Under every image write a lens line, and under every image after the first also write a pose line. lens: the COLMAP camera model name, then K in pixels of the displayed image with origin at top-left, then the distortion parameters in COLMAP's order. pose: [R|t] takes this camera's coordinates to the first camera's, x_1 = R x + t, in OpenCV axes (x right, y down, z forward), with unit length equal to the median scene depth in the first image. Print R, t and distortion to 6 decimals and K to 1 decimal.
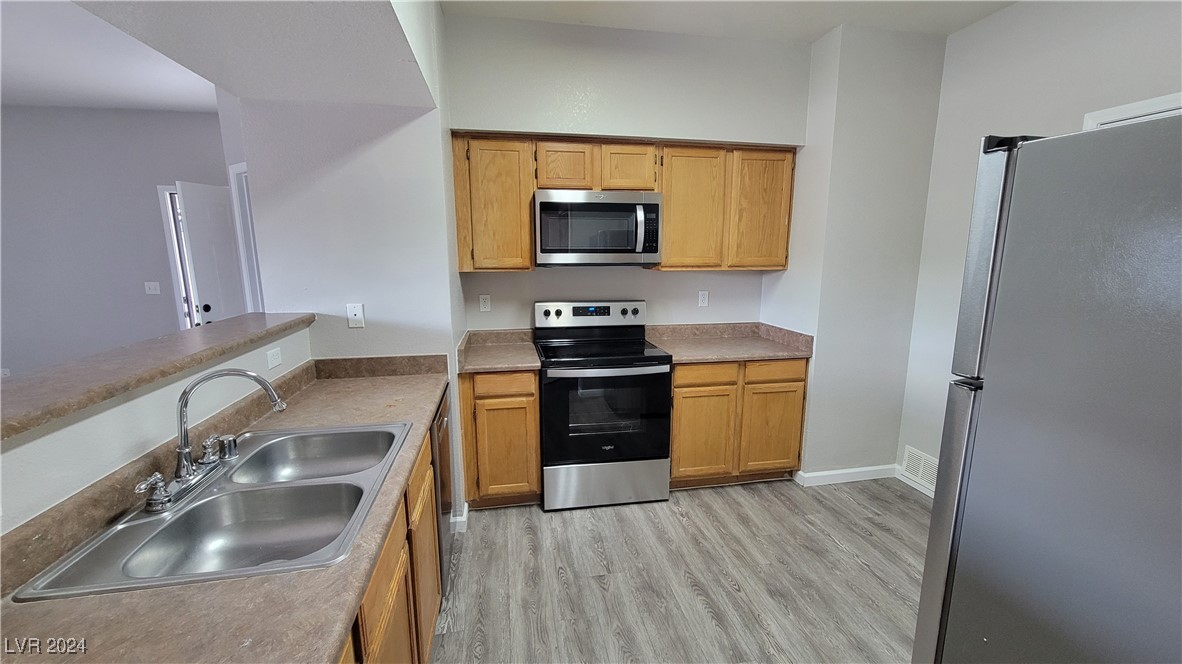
lens RADIAL K [[484.8, 0, 593.6], [0, 484.8, 341.3], [0, 0, 1]] dist [0.000725, -0.000752]
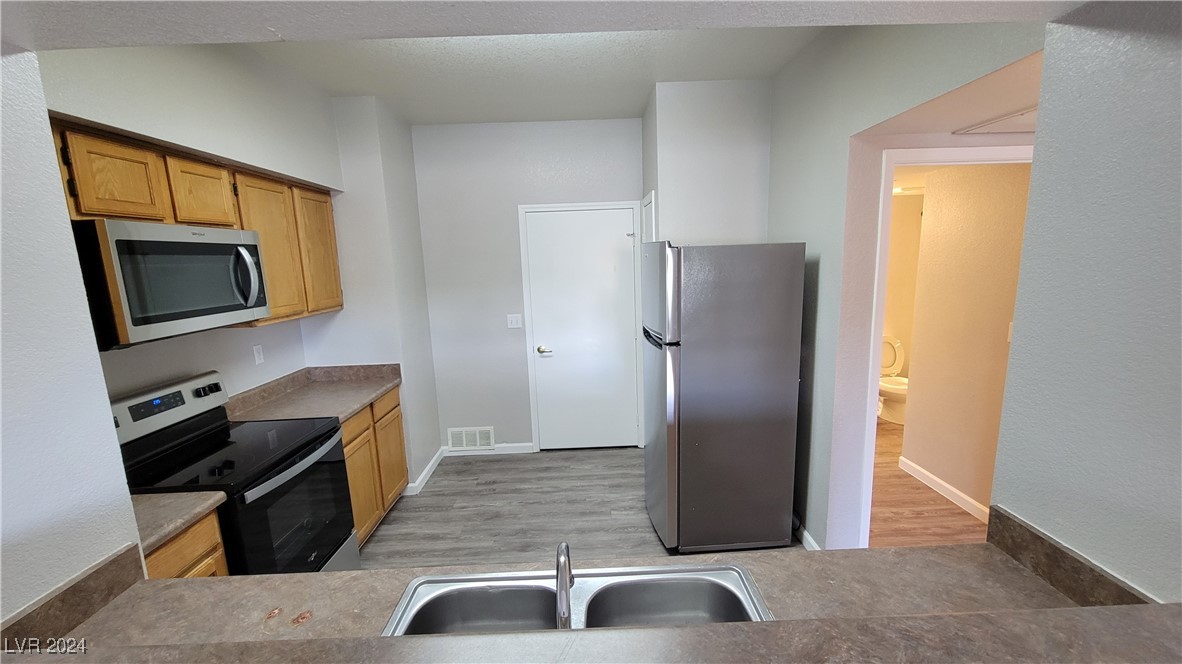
lens RADIAL K [[484.8, 0, 593.6], [0, 484.8, 341.3], [0, 0, 1]] dist [0.000725, -0.000752]
pose [[0.167075, -0.174620, 0.970358, -0.586251], [0.212403, 0.967456, 0.137526, -0.125349], [-0.962793, 0.183129, 0.198727, 0.345980]]
